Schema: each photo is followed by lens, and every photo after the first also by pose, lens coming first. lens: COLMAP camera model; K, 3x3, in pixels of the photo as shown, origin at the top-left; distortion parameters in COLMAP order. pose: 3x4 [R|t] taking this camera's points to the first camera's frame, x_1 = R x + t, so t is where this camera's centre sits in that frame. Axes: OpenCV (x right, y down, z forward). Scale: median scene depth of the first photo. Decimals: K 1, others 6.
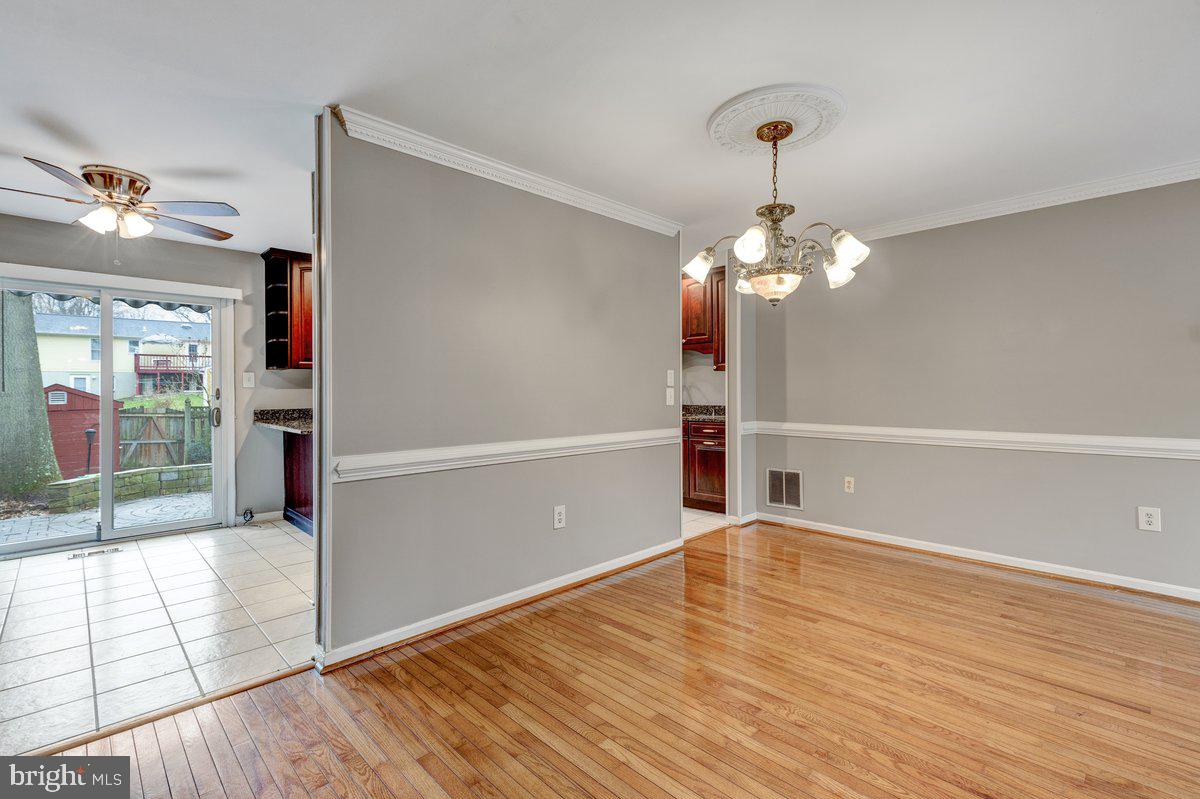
lens RADIAL K [[540.2, 0, 604.2], [0, 540.2, 393.9], [0, 0, 1]] dist [0.004177, 0.000367]
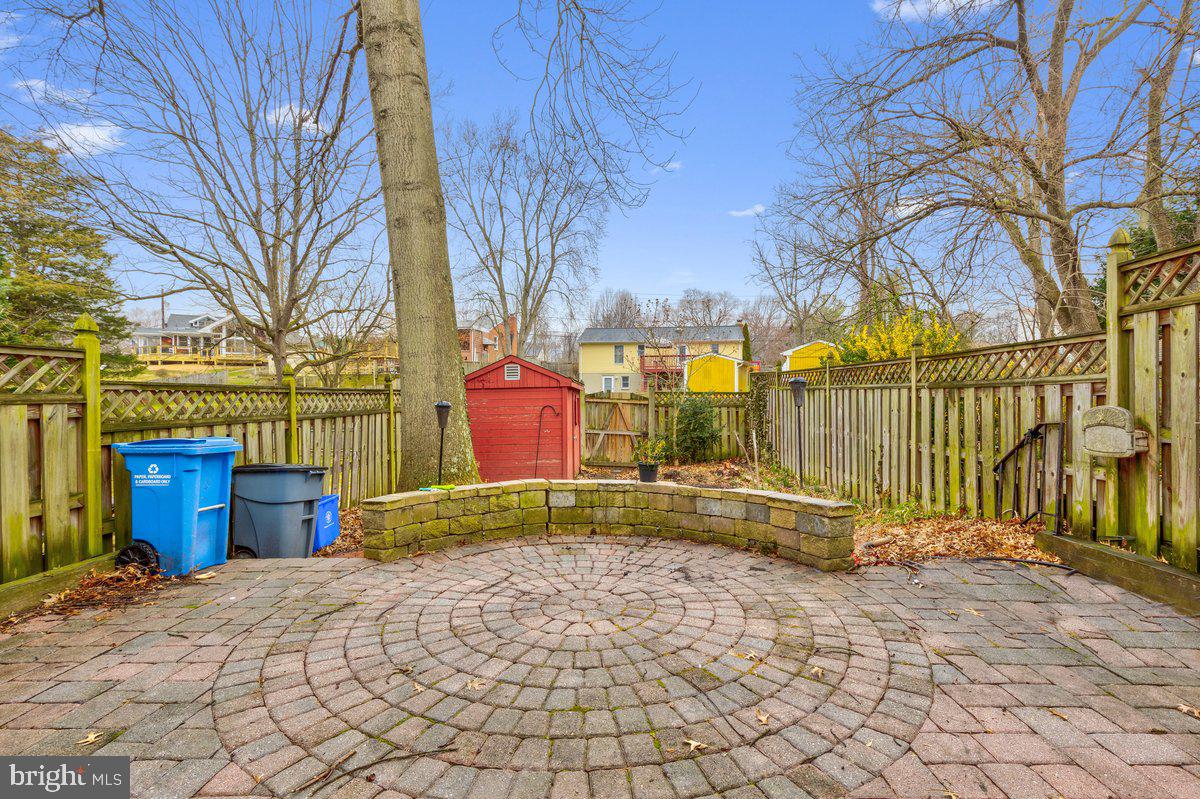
lens RADIAL K [[540.2, 0, 604.2], [0, 540.2, 393.9], [0, 0, 1]] dist [0.004177, 0.000367]
pose [[0.689523, -0.001540, -0.724262, -0.249626], [-0.004550, 0.999969, -0.006458, 0.034166], [0.724250, 0.007748, 0.689494, 0.416122]]
